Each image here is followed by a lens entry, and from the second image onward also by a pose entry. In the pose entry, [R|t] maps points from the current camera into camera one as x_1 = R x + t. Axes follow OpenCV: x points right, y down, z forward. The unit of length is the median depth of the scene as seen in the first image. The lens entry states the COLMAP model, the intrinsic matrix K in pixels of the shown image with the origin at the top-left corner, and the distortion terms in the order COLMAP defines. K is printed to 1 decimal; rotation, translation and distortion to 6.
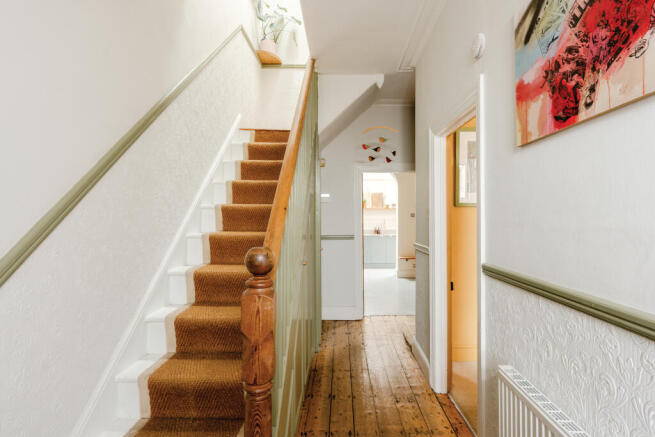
lens RADIAL K [[315.8, 0, 334.2], [0, 315.8, 217.7], [0, 0, 1]] dist [-0.000624, 0.000464]
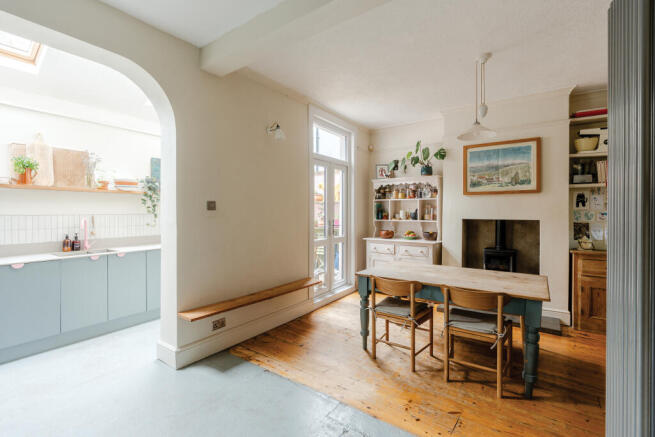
lens RADIAL K [[299.3, 0, 329.3], [0, 299.3, 213.0], [0, 0, 1]] dist [-0.000572, 0.000615]
pose [[0.555404, -0.002051, 0.831578, -0.002512], [-0.003152, 0.999985, 0.004571, 0.000012], [-0.831574, -0.005160, 0.555389, 0.508743]]
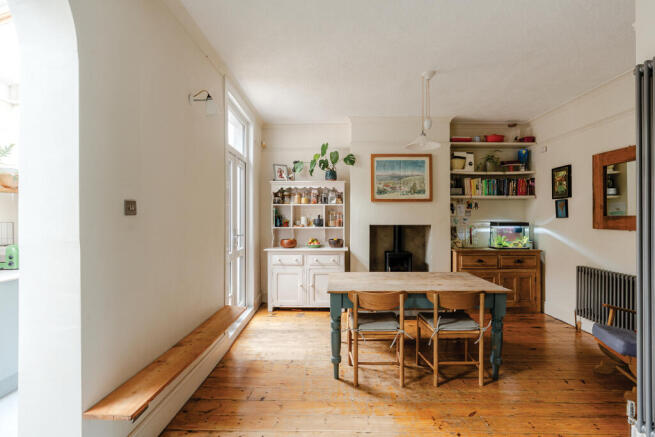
lens RADIAL K [[315.8, 0, 334.2], [0, 315.8, 217.7], [0, 0, 1]] dist [-0.000624, 0.000464]
pose [[-0.020081, 0.002440, 0.999795, -0.005008], [-0.000912, 0.999997, -0.002459, 0.000519], [-0.999798, -0.000961, -0.020078, 0.671724]]
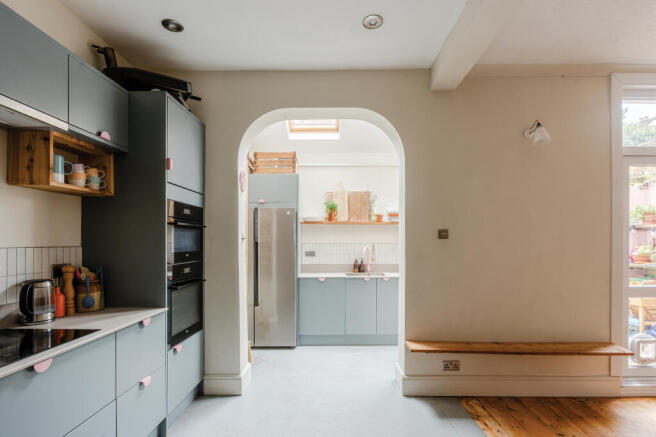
lens RADIAL K [[329.7, 0, 328.0], [0, 329.7, 243.1], [0, 0, 1]] dist [-0.000781, 0.000352]
pose [[0.999893, 0.001012, 0.014588, 0.077888], [-0.001135, 0.999964, 0.008409, 0.000258], [-0.014579, -0.008425, 0.999858, 0.468226]]
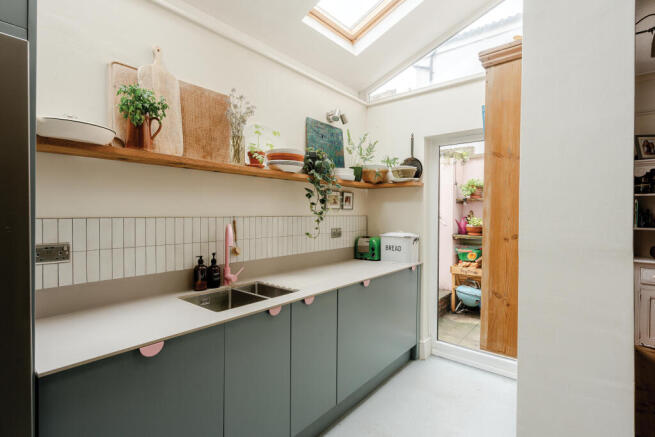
lens RADIAL K [[319.1, 0, 327.5], [0, 319.1, 218.5], [0, 0, 1]] dist [-0.003210, -0.000398]
pose [[0.629680, -0.006281, 0.776829, 0.021429], [-0.009904, 0.999821, 0.016113, 0.002245], [-0.776791, -0.017840, 0.629506, 0.813496]]
